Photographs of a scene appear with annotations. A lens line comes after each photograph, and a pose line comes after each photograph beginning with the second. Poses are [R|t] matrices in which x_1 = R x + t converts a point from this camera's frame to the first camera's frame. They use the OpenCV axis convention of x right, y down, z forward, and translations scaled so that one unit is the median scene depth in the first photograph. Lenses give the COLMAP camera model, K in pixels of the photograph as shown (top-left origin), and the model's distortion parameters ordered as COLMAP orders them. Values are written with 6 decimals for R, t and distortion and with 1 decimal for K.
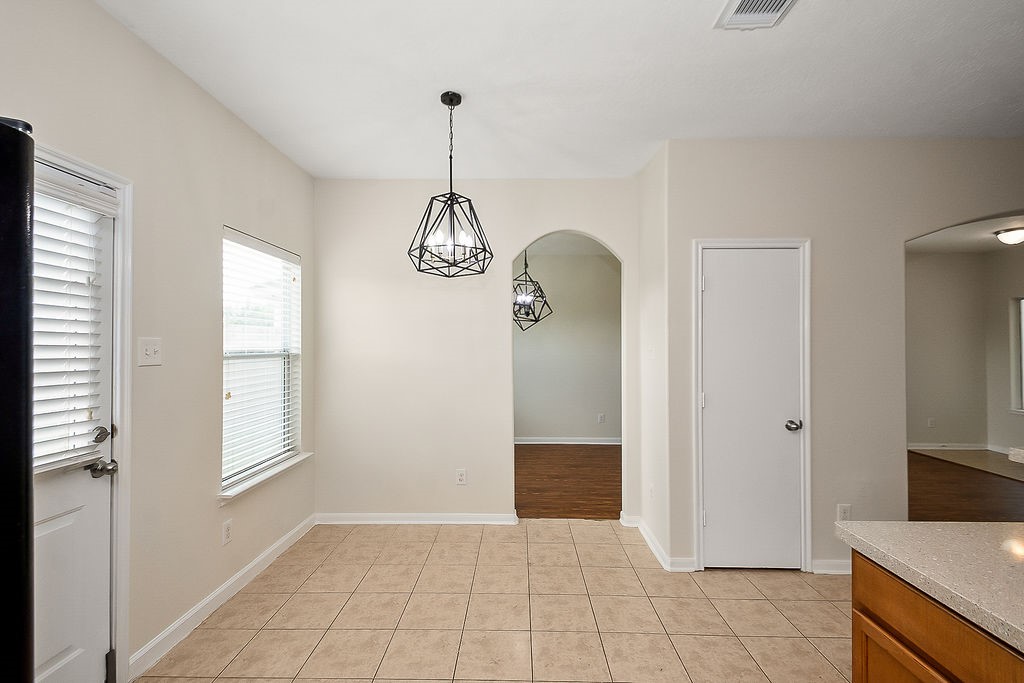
lens RADIAL K [[459.8, 0, 509.5], [0, 459.8, 339.0], [0, 0, 1]] dist [0.019260, -0.003855]
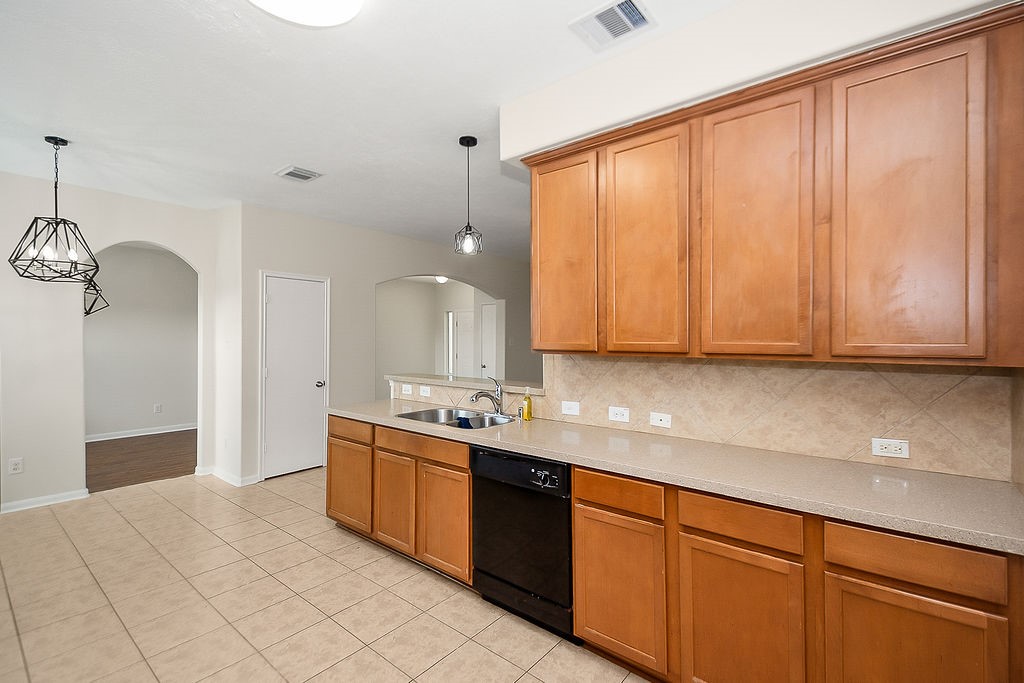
lens RADIAL K [[459.8, 0, 512.1], [0, 459.8, 334.7], [0, 0, 1]] dist [0.019260, -0.003855]
pose [[0.622884, 0.005489, 0.782295, -0.286535], [-0.010048, 0.999949, 0.000985, -0.007003], [-0.782250, -0.008474, 0.622907, -0.628510]]
